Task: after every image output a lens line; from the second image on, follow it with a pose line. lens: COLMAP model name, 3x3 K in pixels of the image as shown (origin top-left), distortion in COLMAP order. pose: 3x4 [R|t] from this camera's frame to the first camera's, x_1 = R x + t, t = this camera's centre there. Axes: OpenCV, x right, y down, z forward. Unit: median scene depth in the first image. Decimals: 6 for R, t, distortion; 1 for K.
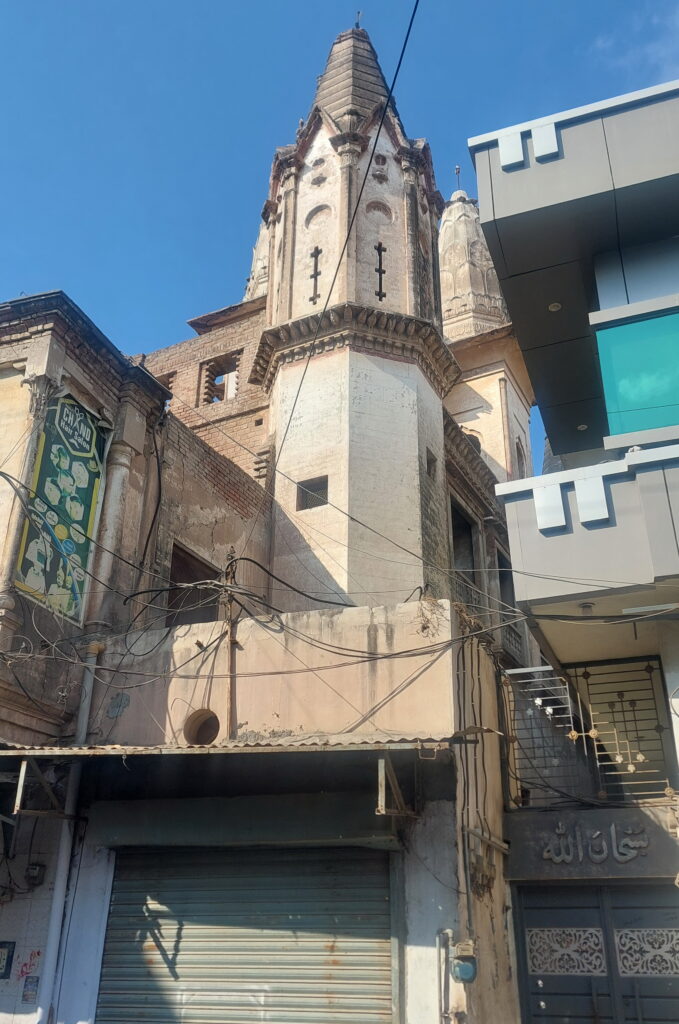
lens RADIAL K [[886.4, 0, 335.7], [0, 886.4, 519.2], [0, 0, 1]] dist [0.077521, -0.110032]
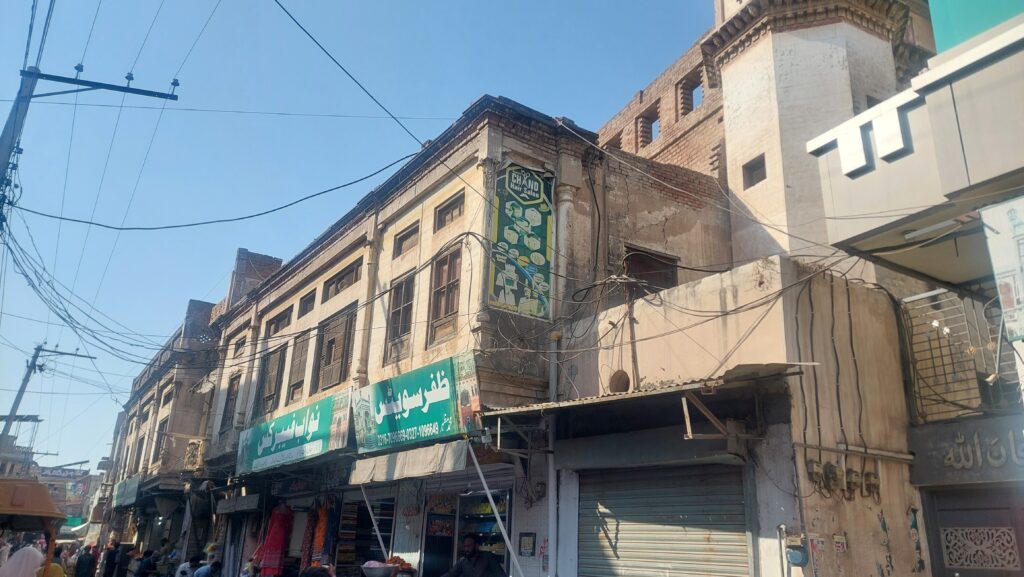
lens RADIAL K [[734.2, 0, 511.8], [0, 734.2, 288.5], [0, 0, 1]] dist [0.095466, -0.115248]
pose [[0.800641, -0.182387, -0.570709, 0.370056], [0.241804, 0.969884, 0.029269, 0.019751], [0.548183, -0.161434, 0.820631, 0.012215]]
